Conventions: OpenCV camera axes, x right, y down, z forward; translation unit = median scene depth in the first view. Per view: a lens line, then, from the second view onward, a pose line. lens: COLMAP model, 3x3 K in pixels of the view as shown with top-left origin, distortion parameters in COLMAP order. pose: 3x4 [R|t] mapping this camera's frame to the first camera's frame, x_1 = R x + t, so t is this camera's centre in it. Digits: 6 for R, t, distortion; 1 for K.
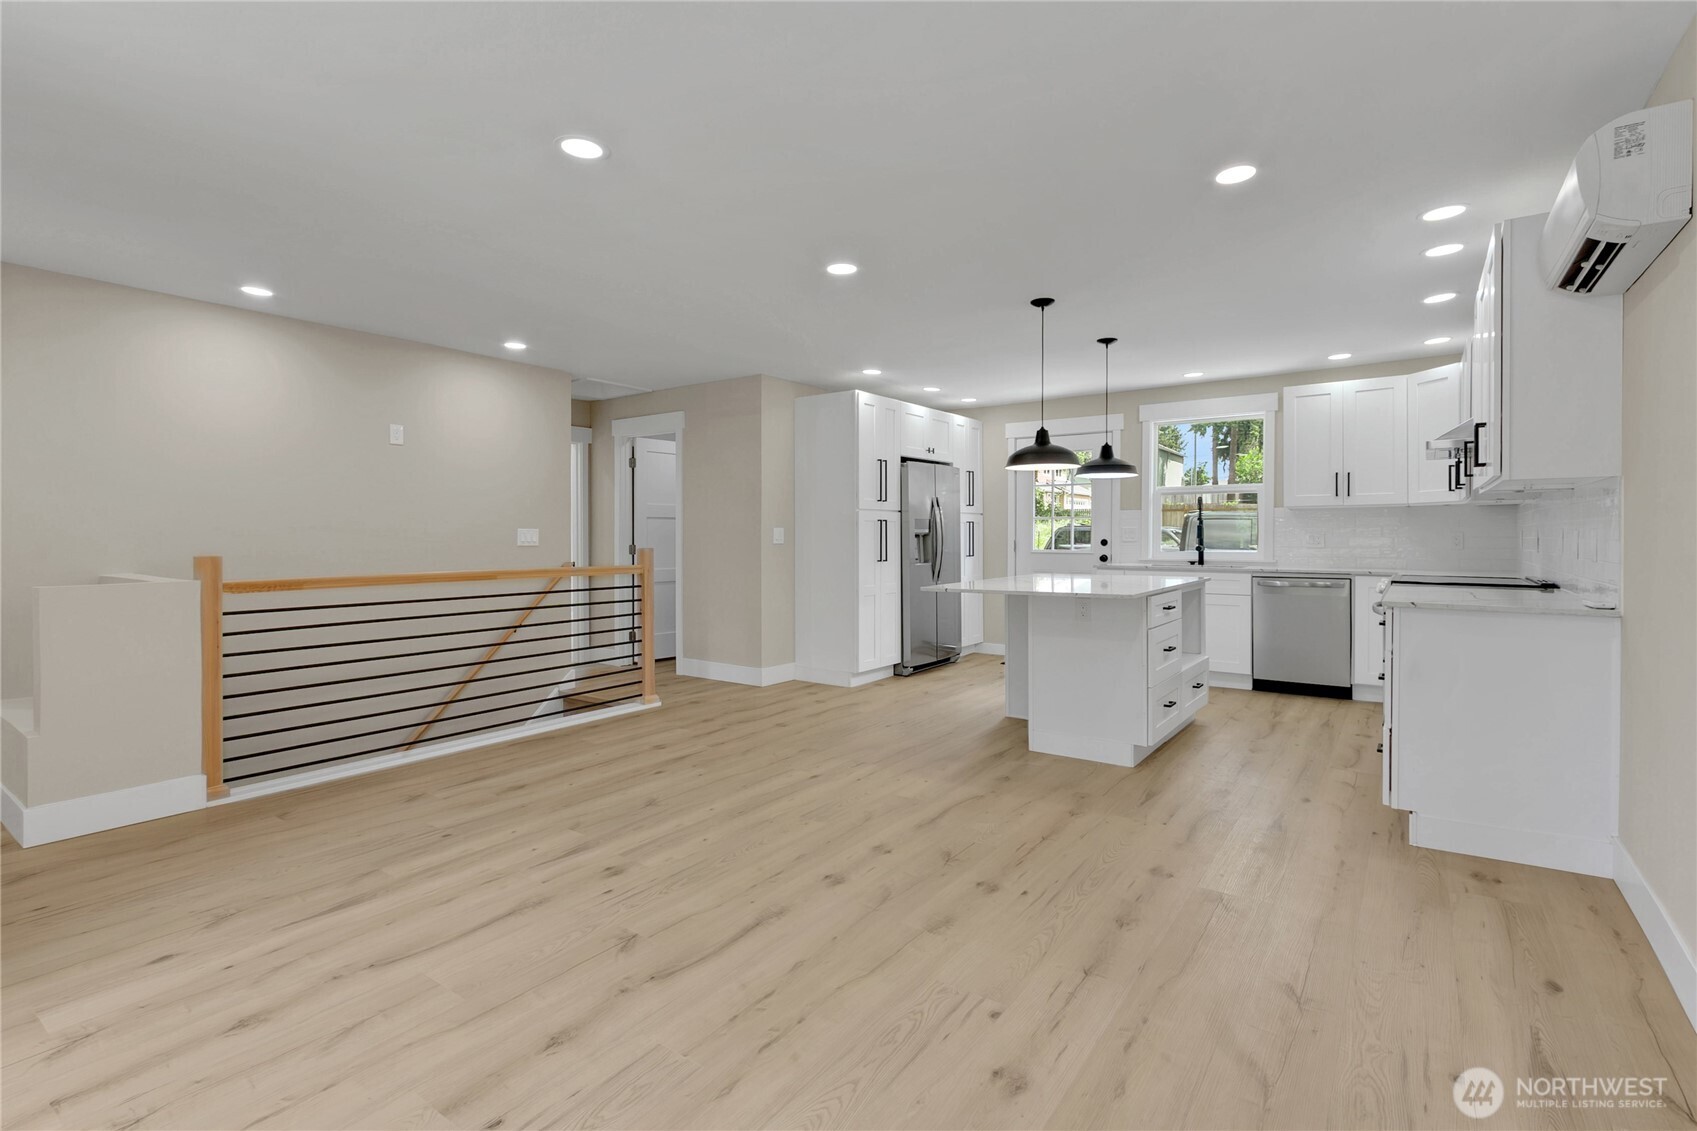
lens RADIAL K [[803.4, 0, 843.4], [0, 803.4, 544.2], [0, 0, 1]] dist [0.003904, 0.000102]
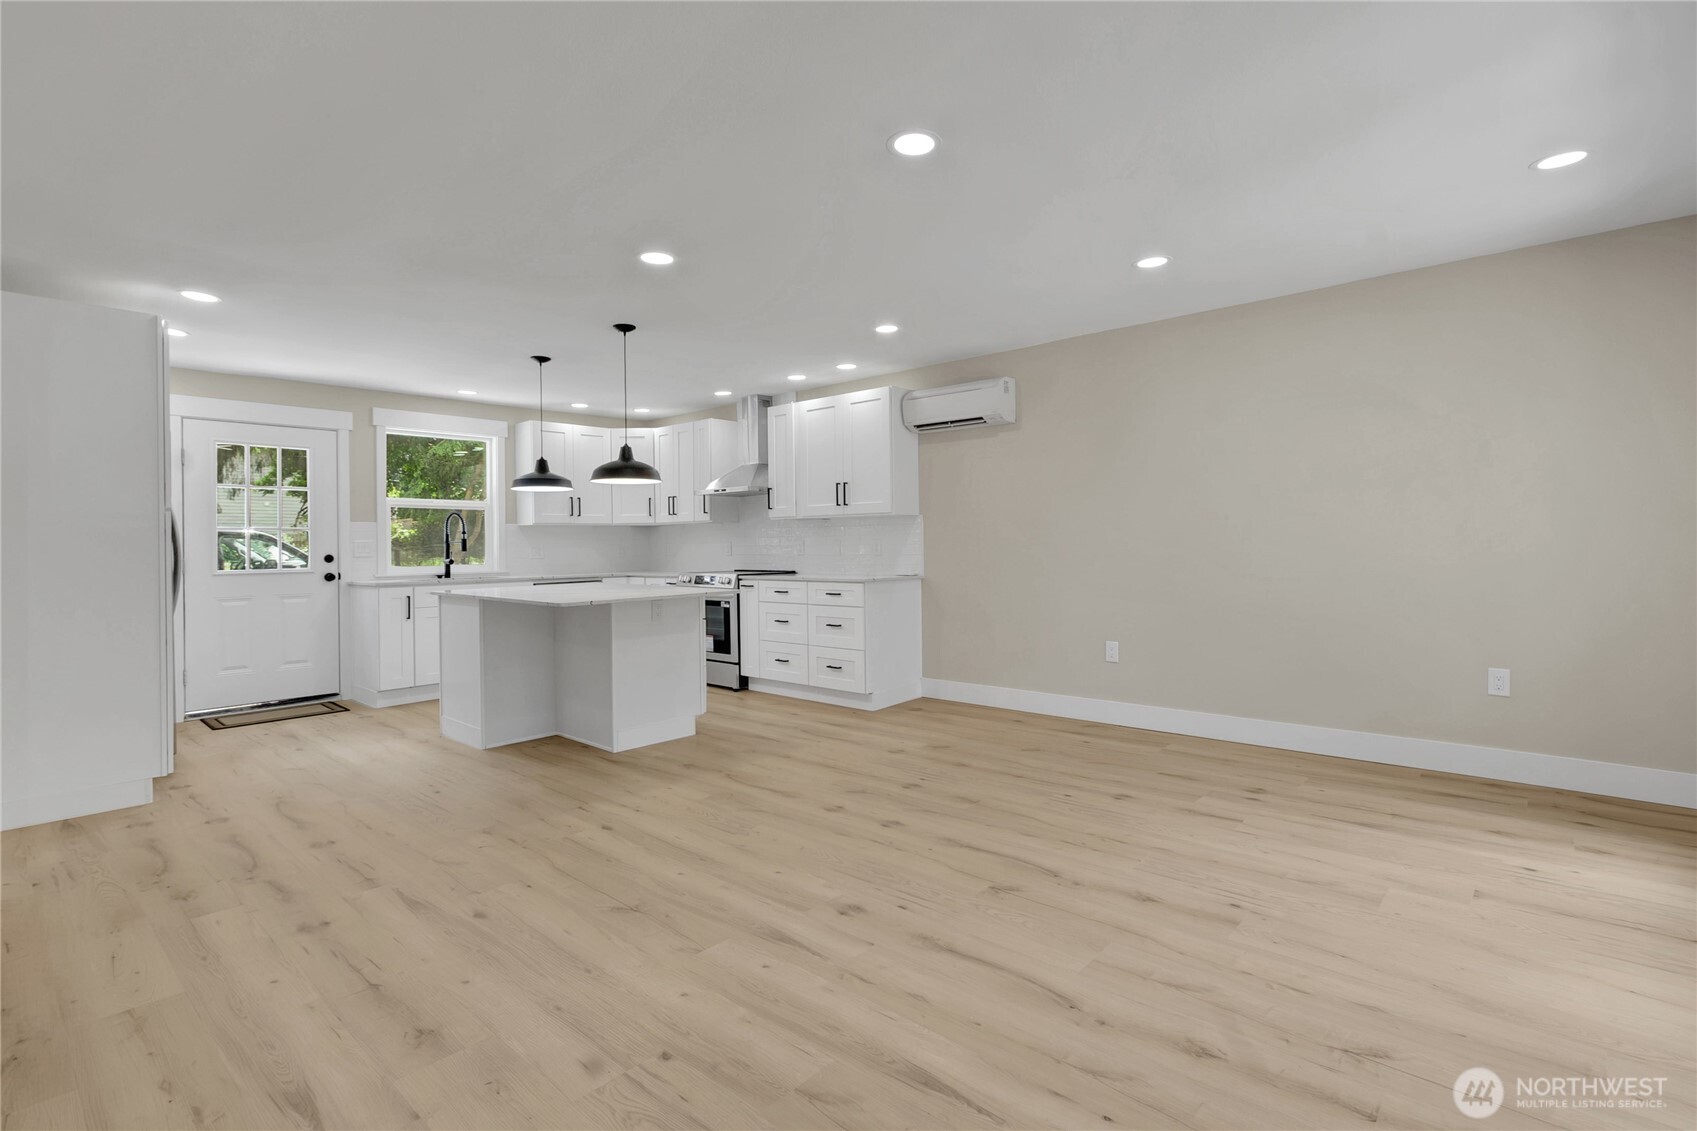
lens RADIAL K [[793.0, 0, 866.6], [0, 793.0, 547.2], [0, 0, 1]] dist [0.011315, 0.000083]
pose [[0.101762, -0.003130, 0.994804, -0.576018], [0.023431, 0.999725, 0.000749, -0.001673], [-0.994533, 0.023233, 0.101807, 0.431182]]
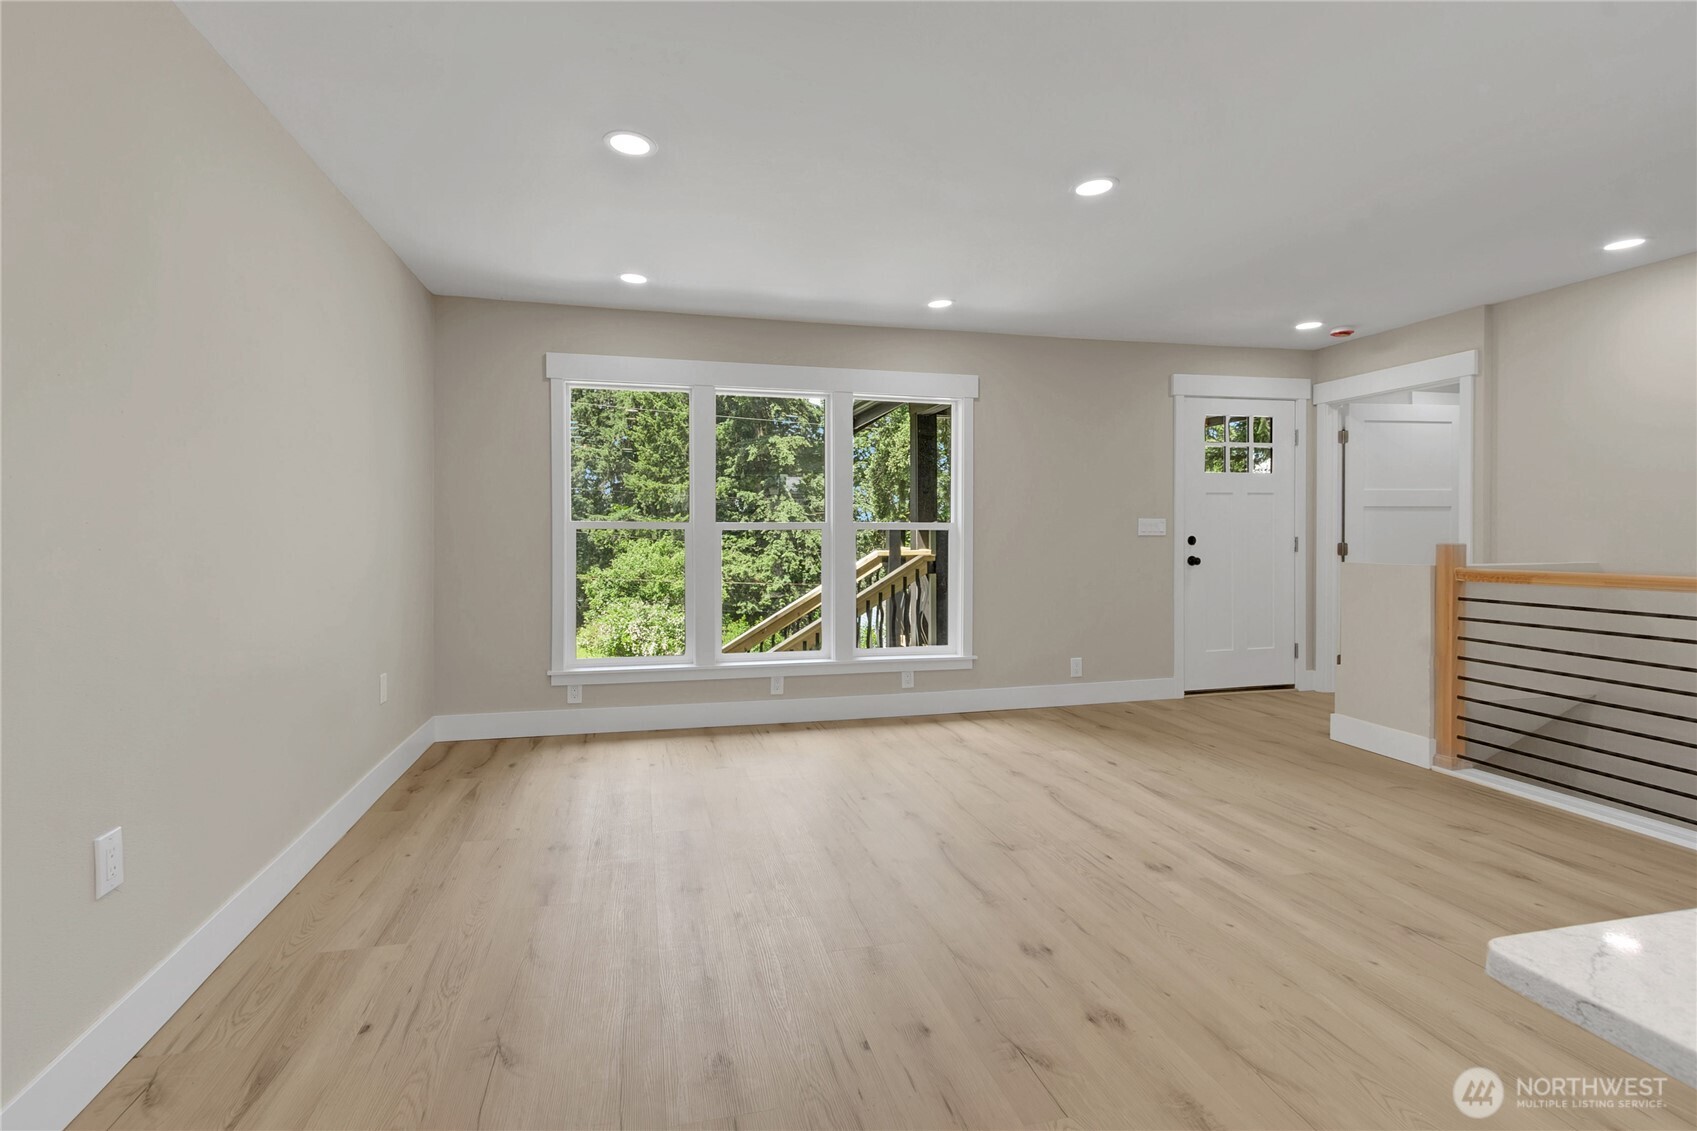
lens RADIAL K [[789.3, 0, 835.3], [0, 789.3, 543.4], [0, 0, 1]] dist [-0.001114, 0.000443]
pose [[-0.649332, 0.016683, -0.760322, 0.343062], [-0.004556, 0.999656, 0.025825, -0.006811], [0.760491, 0.020233, -0.649033, 0.645035]]
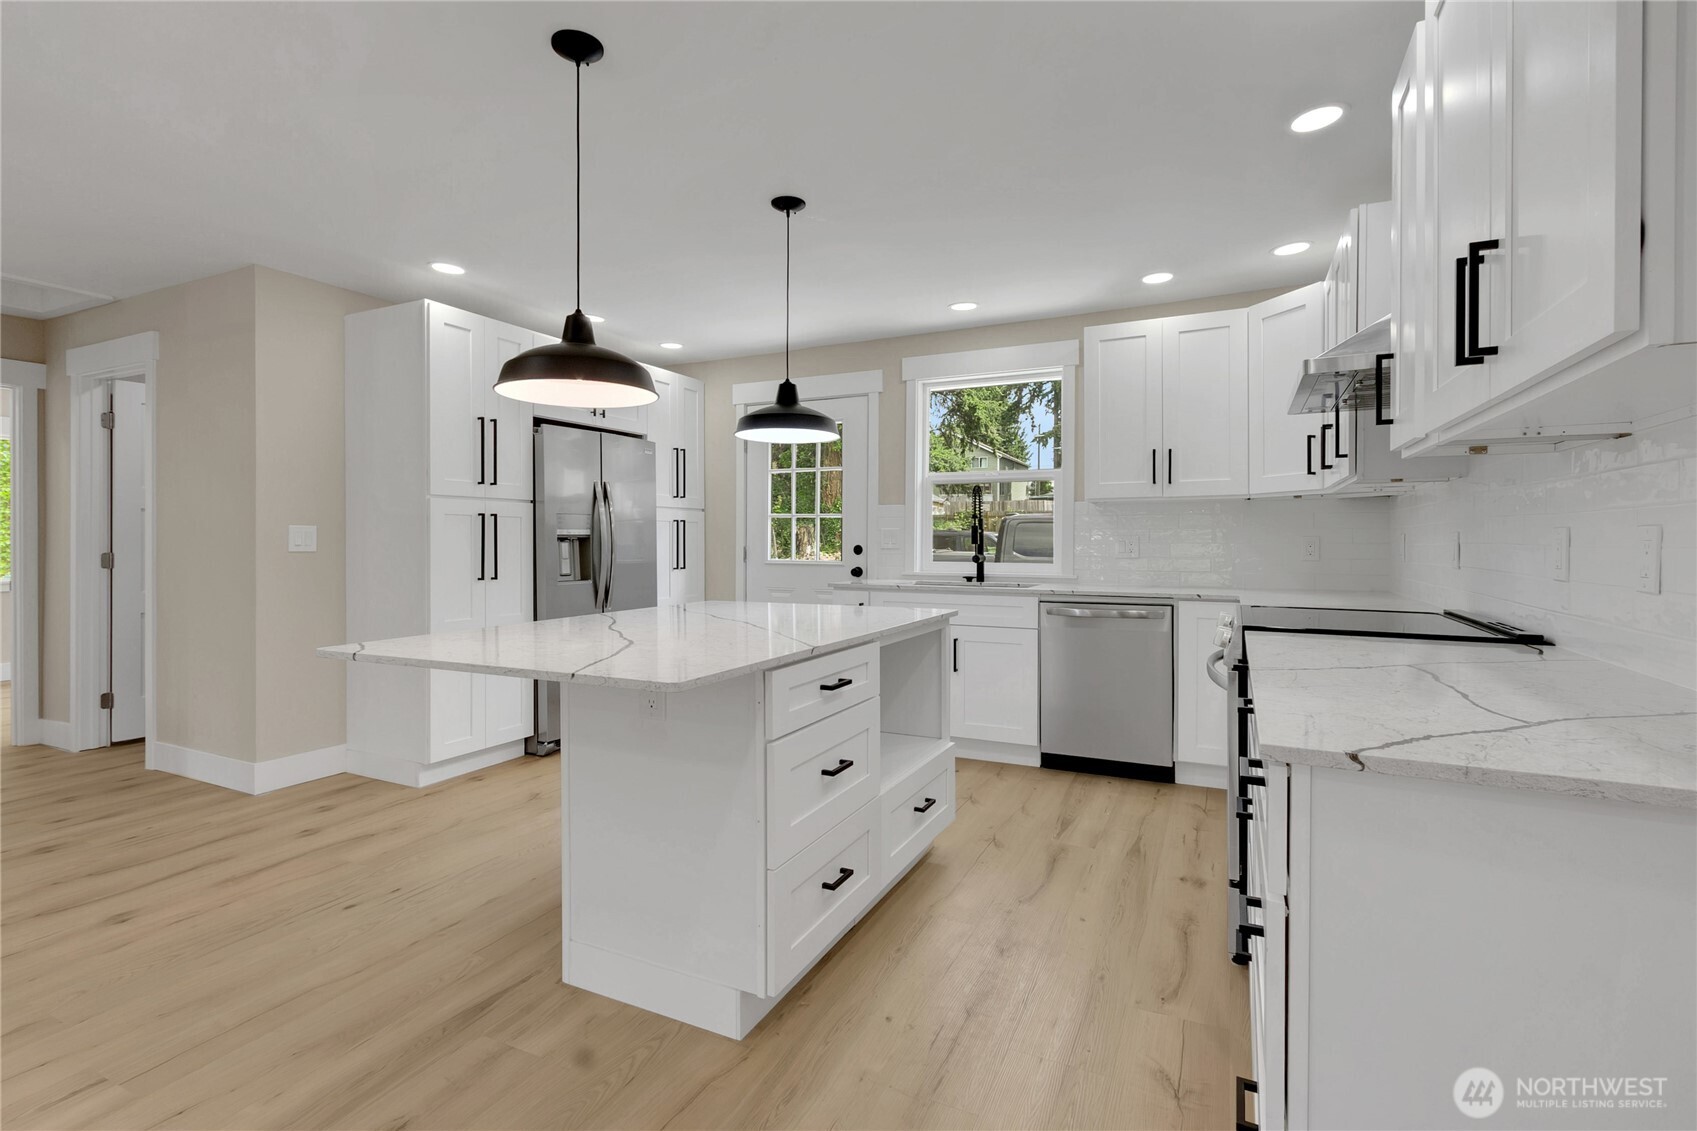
lens RADIAL K [[789.3, 0, 835.3], [0, 789.3, 543.4], [0, 0, 1]] dist [-0.001114, 0.000443]
pose [[0.987719, 0.002400, 0.156220, 0.242405], [-0.001235, 0.999971, -0.007551, -0.003318], [-0.156233, 0.007265, 0.987693, 0.382525]]
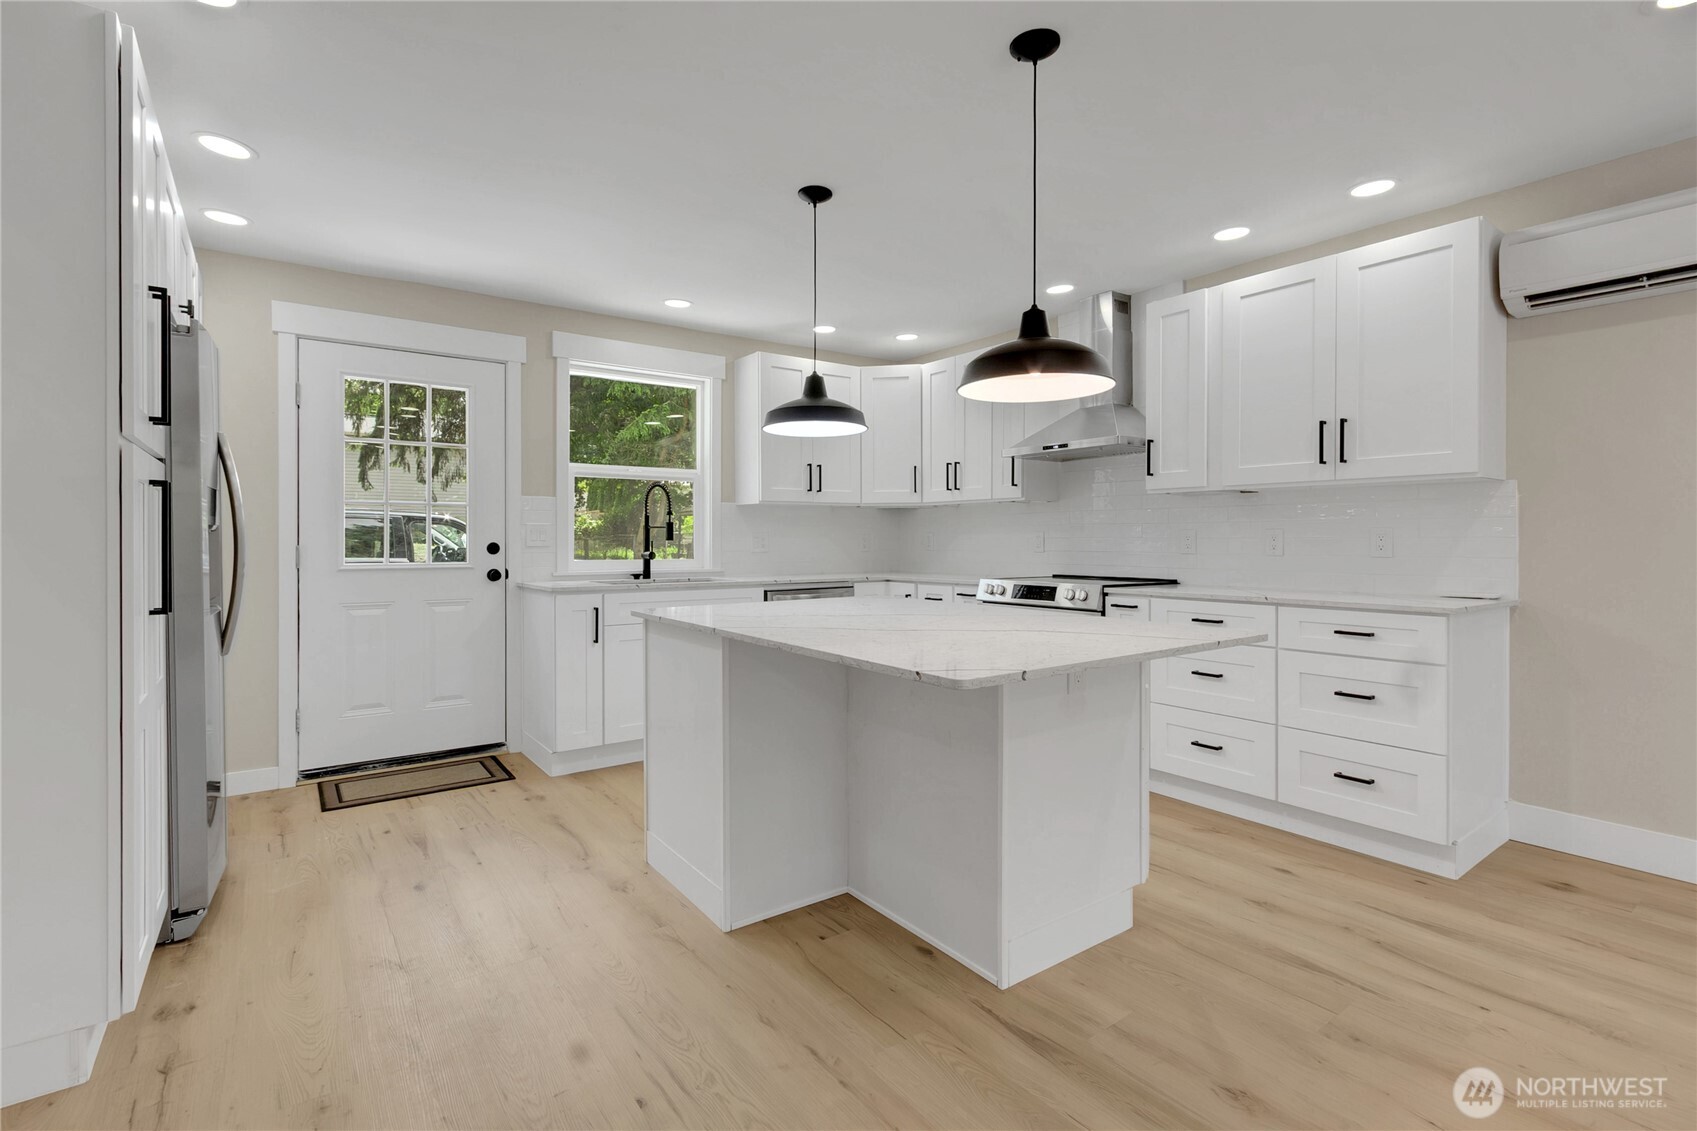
lens RADIAL K [[789.3, 0, 835.3], [0, 789.3, 543.4], [0, 0, 1]] dist [-0.001114, 0.000443]
pose [[0.323584, -0.003041, 0.946195, -0.180226], [0.010887, 0.999941, -0.000509, -0.003621], [-0.946137, 0.010466, 0.323598, 0.717024]]
